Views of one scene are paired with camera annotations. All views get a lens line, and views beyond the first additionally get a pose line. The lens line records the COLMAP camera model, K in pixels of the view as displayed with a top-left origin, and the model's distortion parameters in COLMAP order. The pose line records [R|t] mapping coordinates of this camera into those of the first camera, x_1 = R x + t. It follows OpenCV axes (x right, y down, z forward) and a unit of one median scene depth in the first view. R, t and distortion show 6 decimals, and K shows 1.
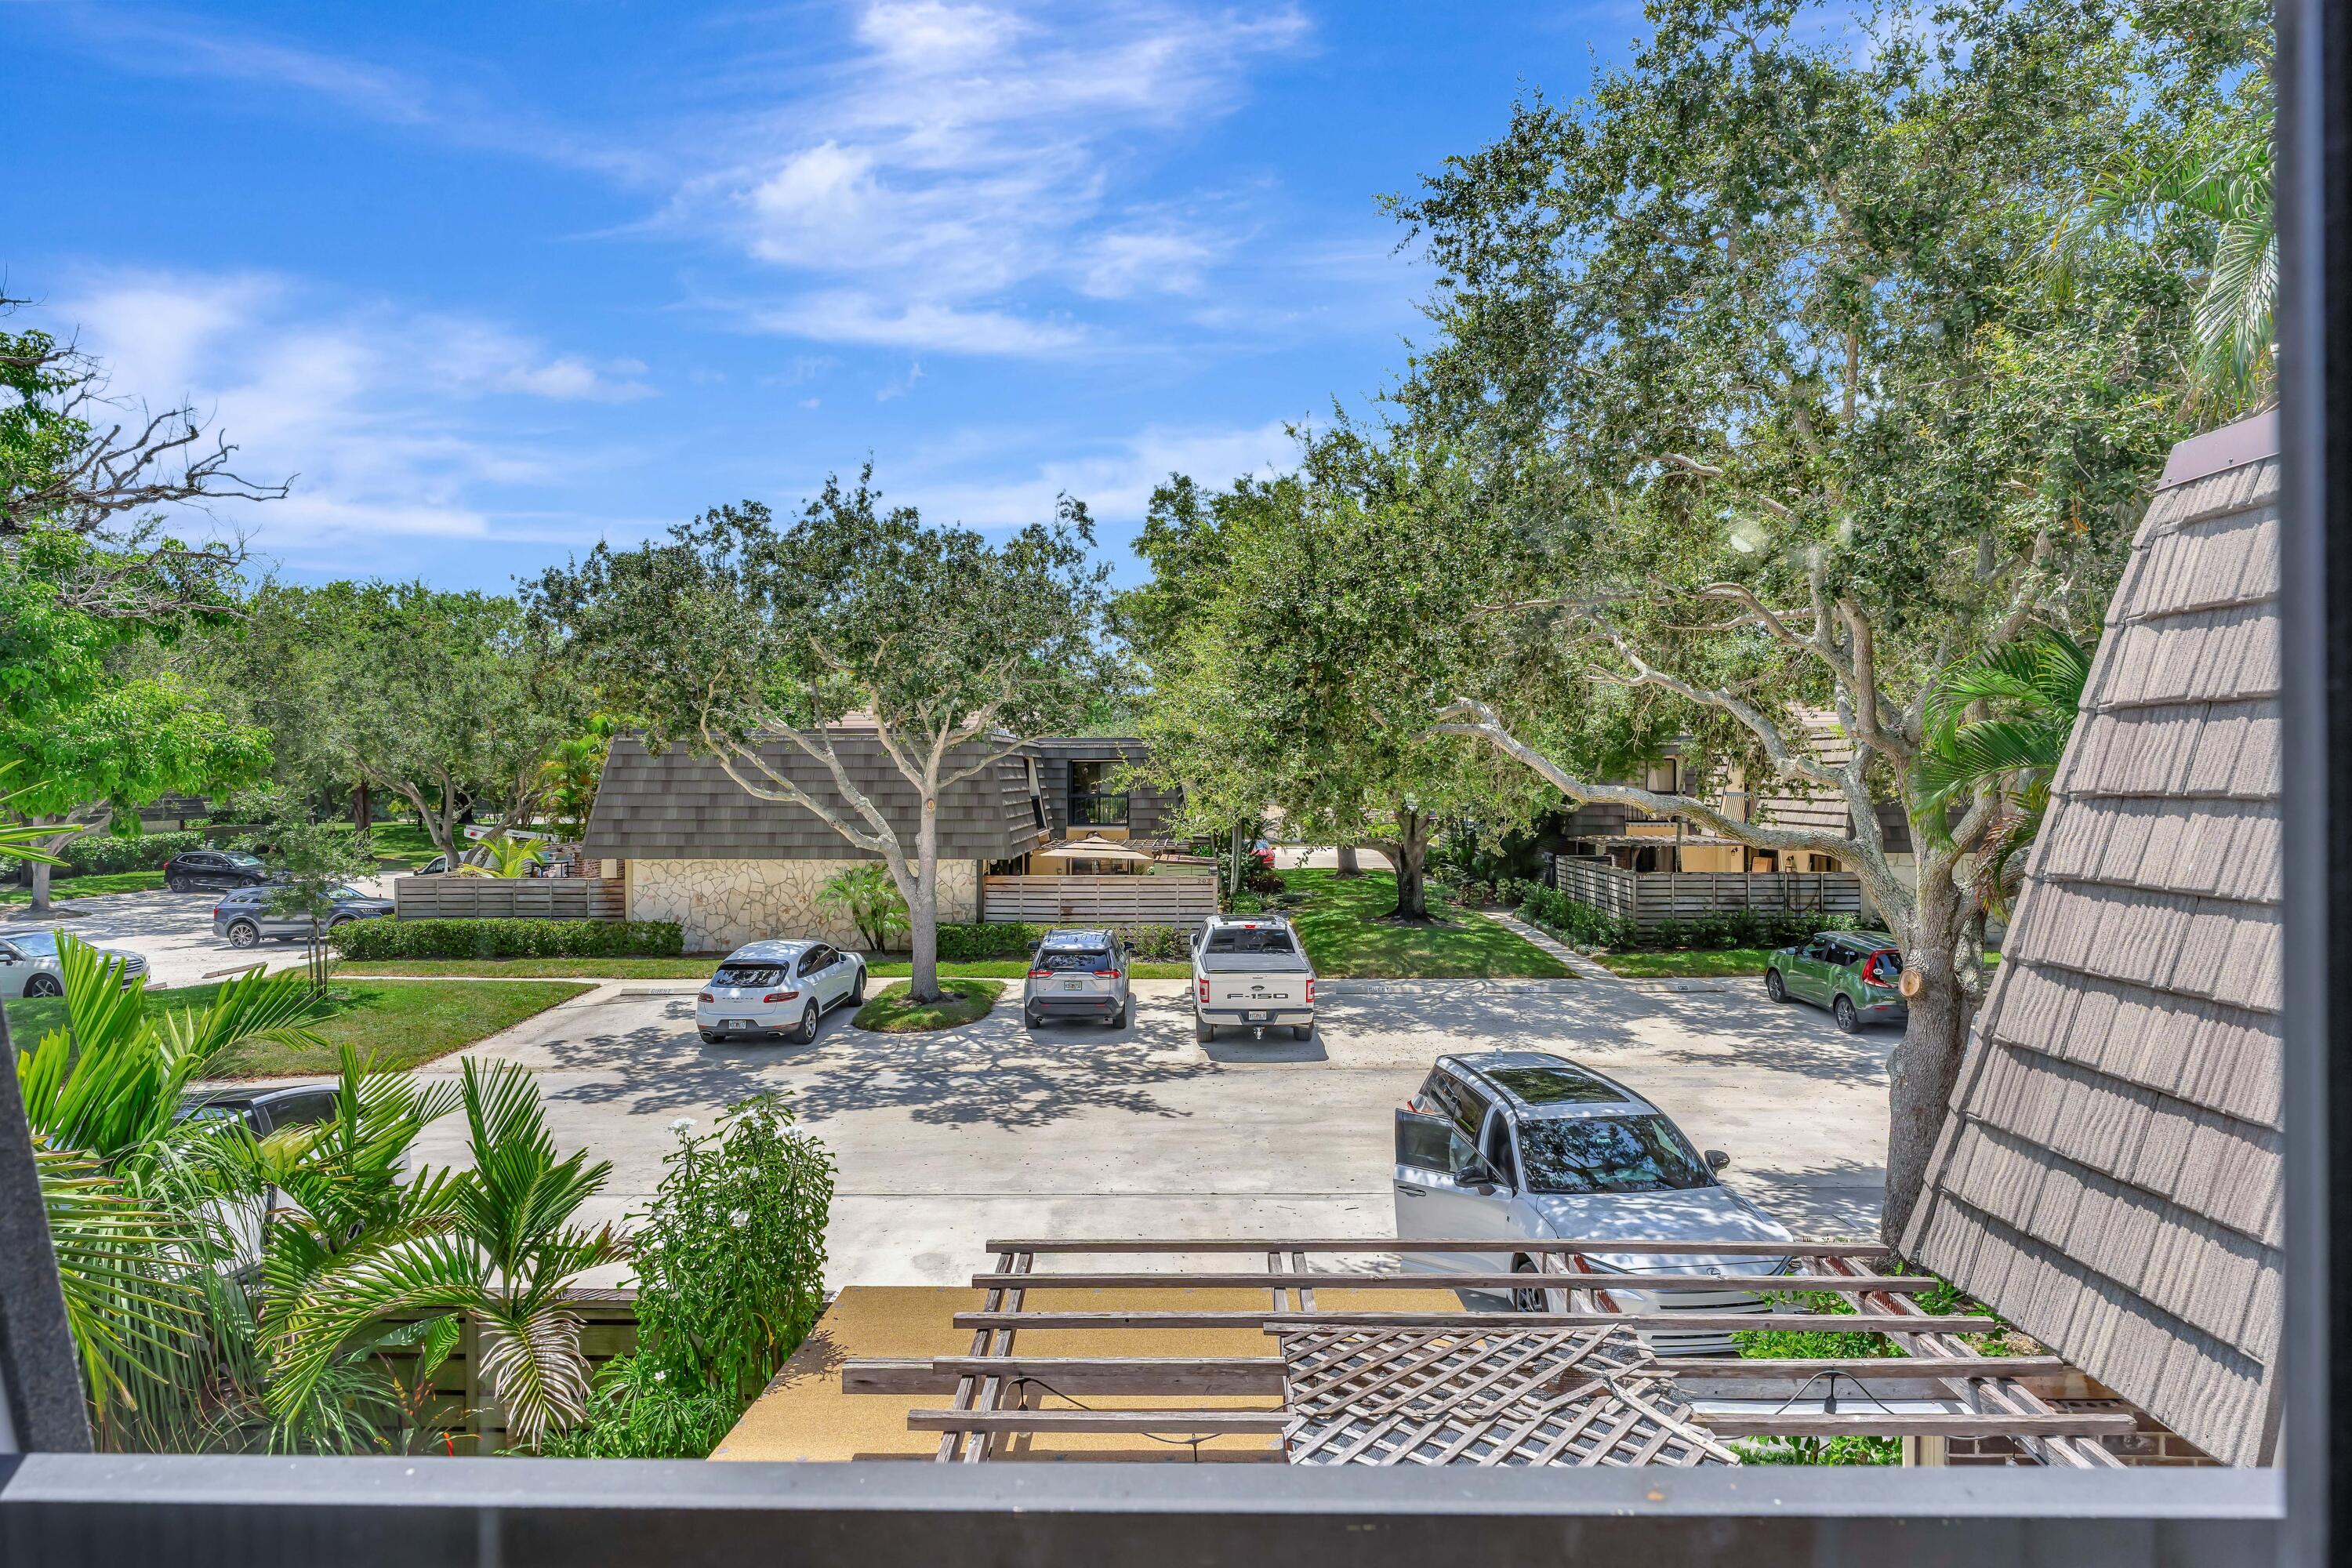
lens RADIAL K [[1283.0, 0, 1176.0], [0, 1283.0, 784.0], [0, 0, 1]] dist [-0.003940, 0.000374]
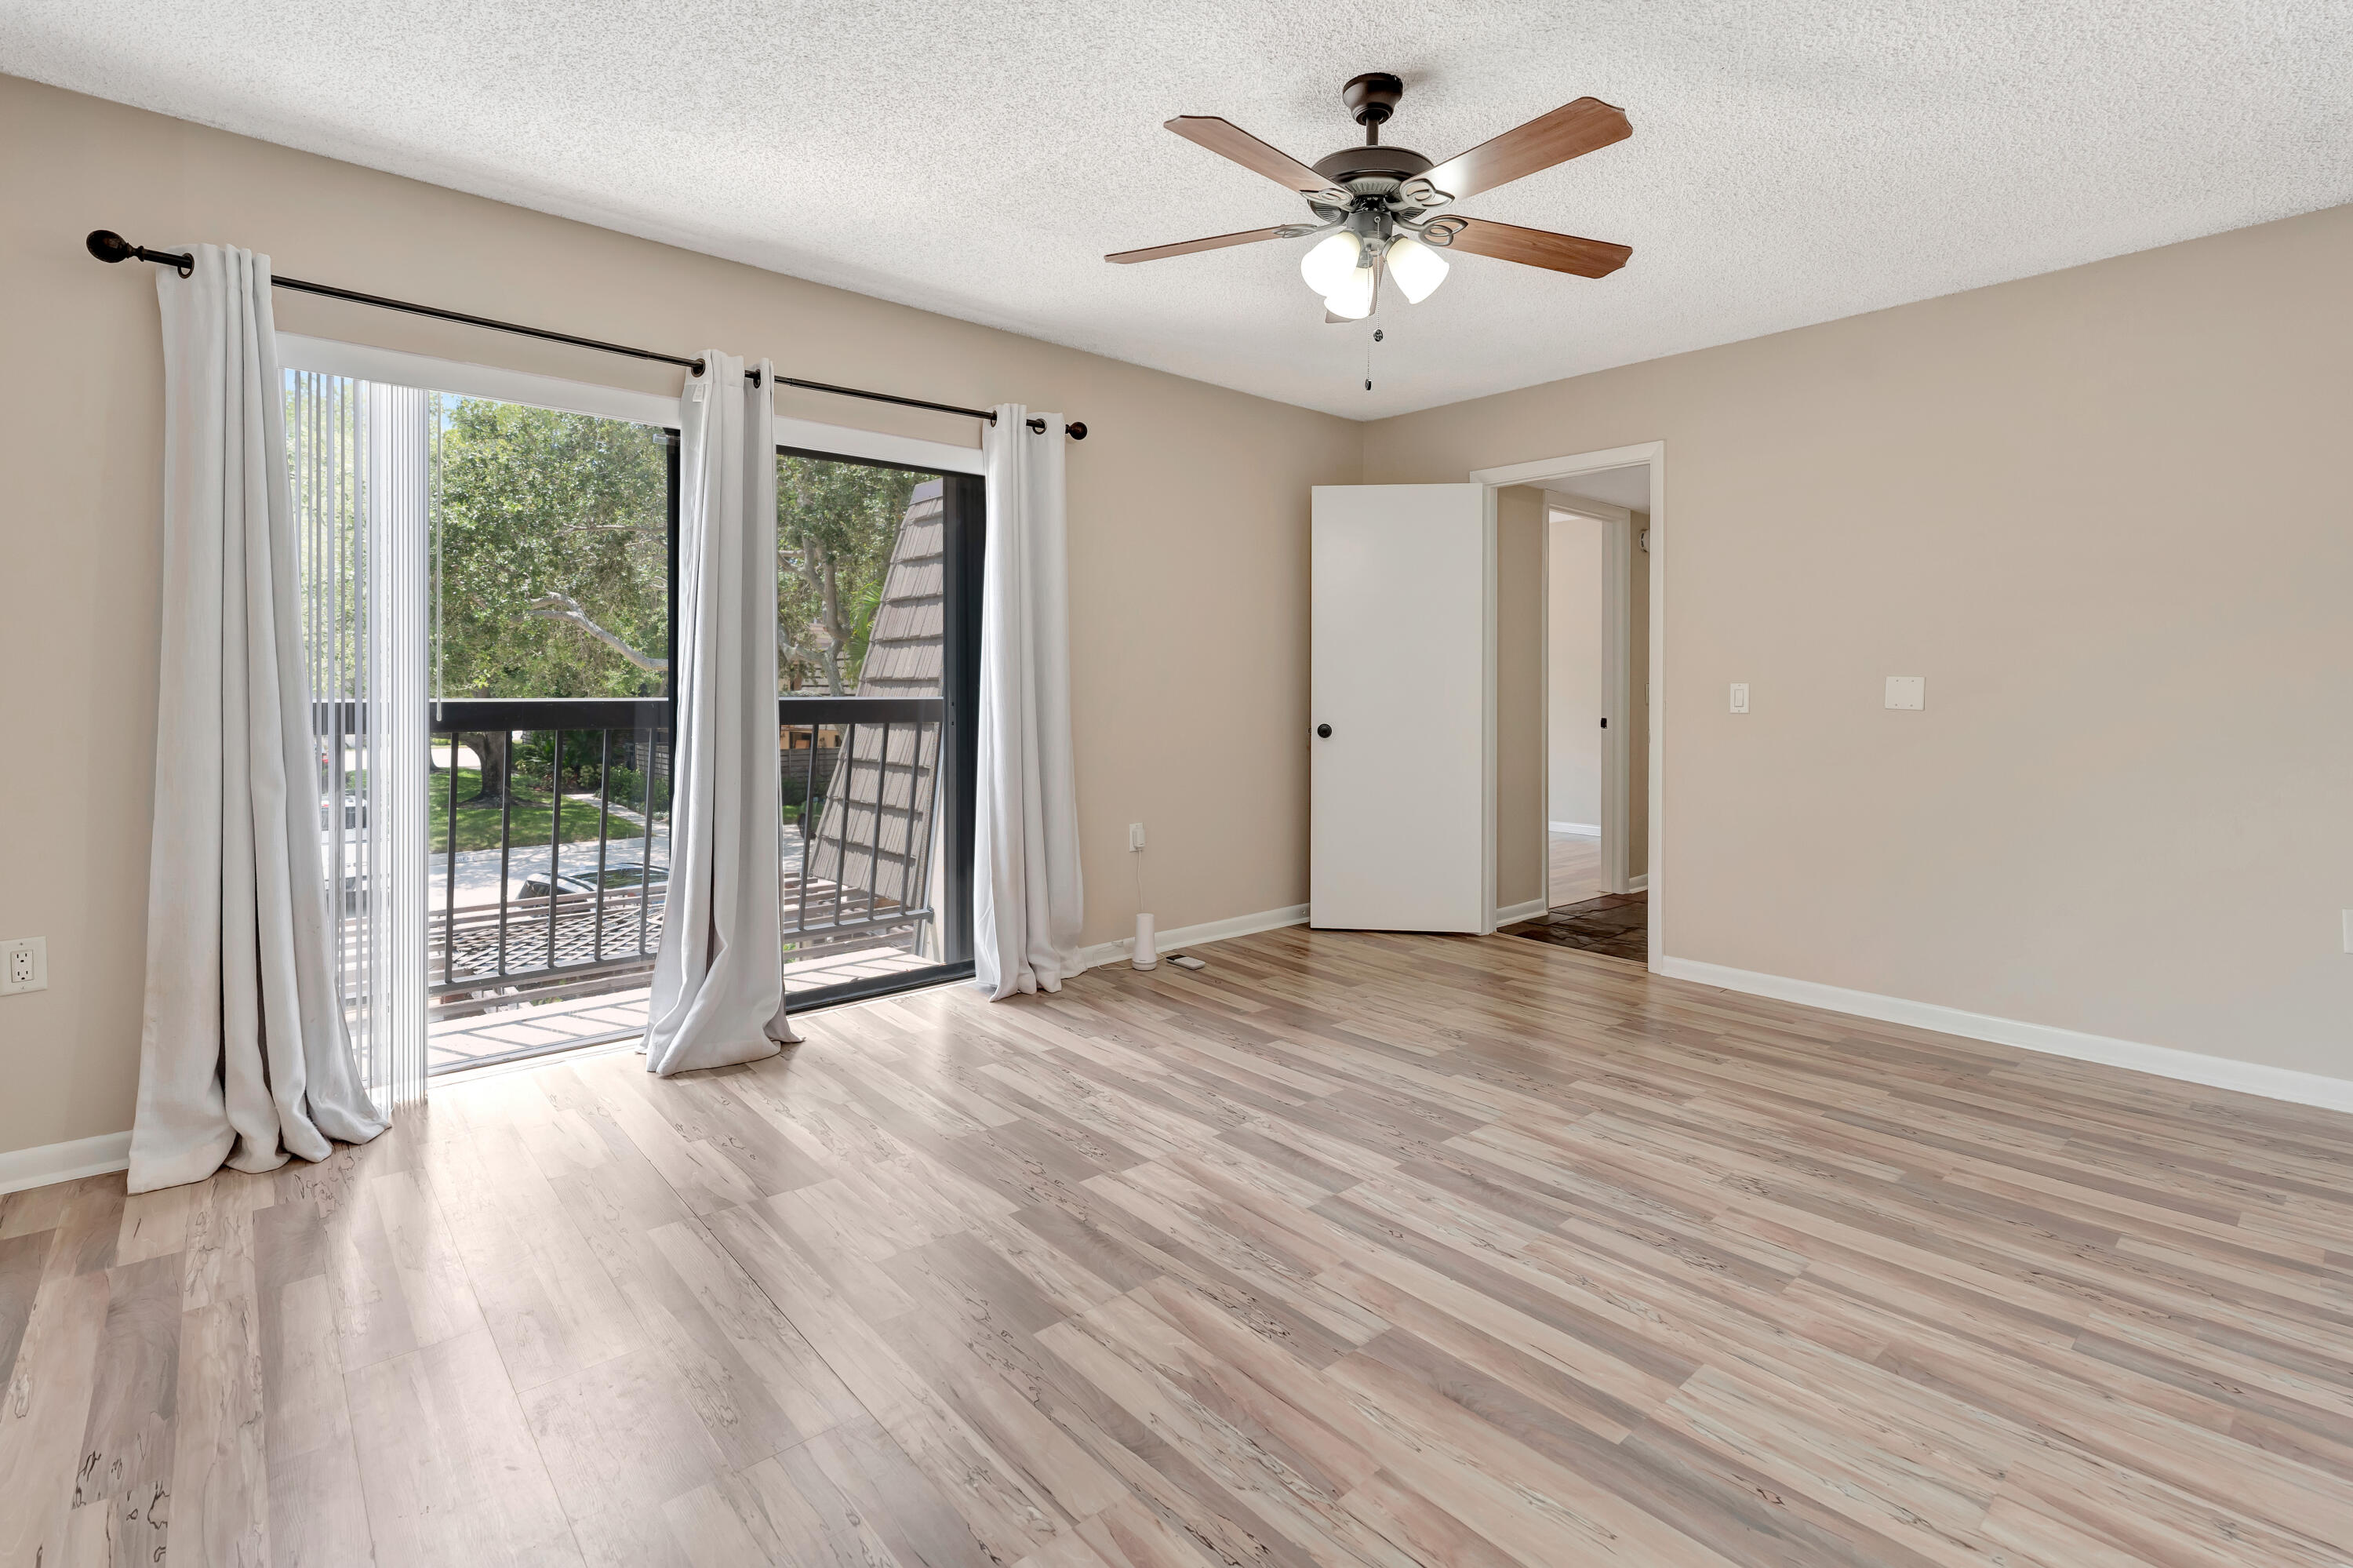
lens RADIAL K [[1089.5, 0, 1167.4], [0, 1089.5, 696.2], [0, 0, 1]] dist [-0.005131, 0.000083]
pose [[0.738408, 0.002523, 0.674349, -0.036440], [-0.002758, 0.999996, -0.000722, 0.021364], [-0.674348, -0.001327, 0.738412, -0.144164]]
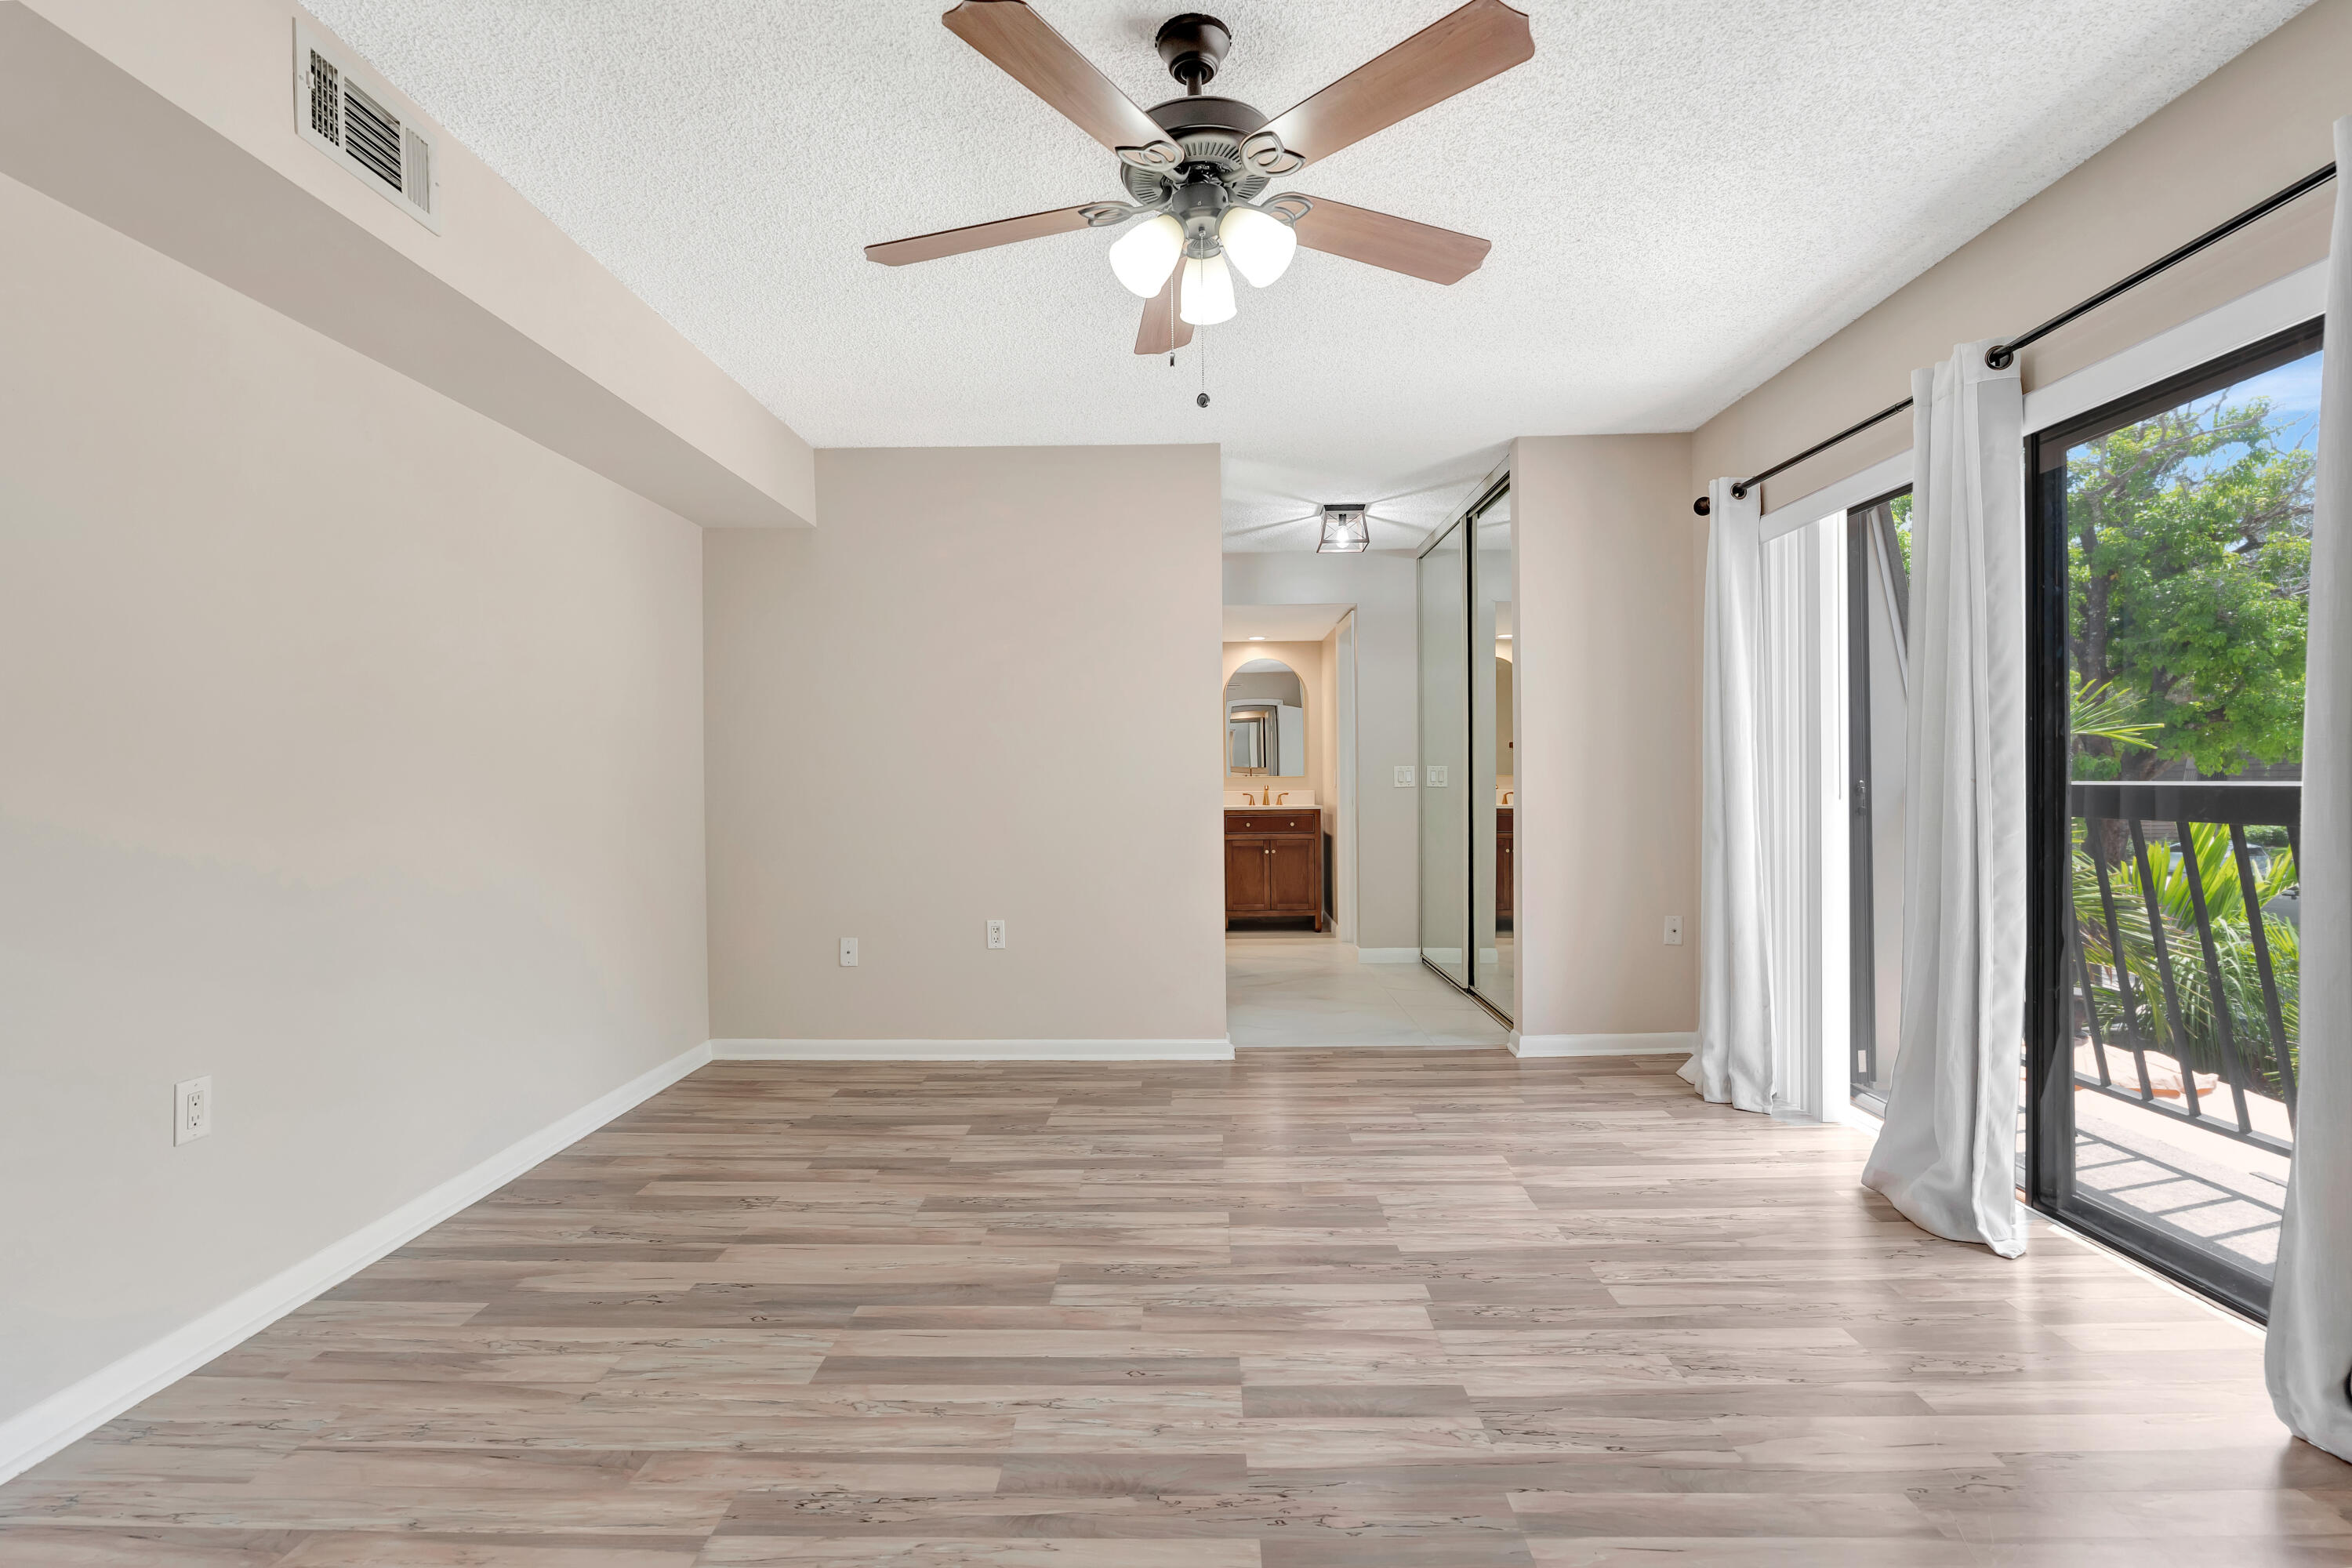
lens RADIAL K [[1093.8, 0, 1178.1], [0, 1093.8, 782.9], [0, 0, 1]] dist [-0.003499, 0.000236]
pose [[0.009697, 0.008367, -0.999918, 0.137861], [0.004485, 0.999955, 0.008411, 0.020492], [0.999943, -0.004566, 0.009660, -0.081616]]
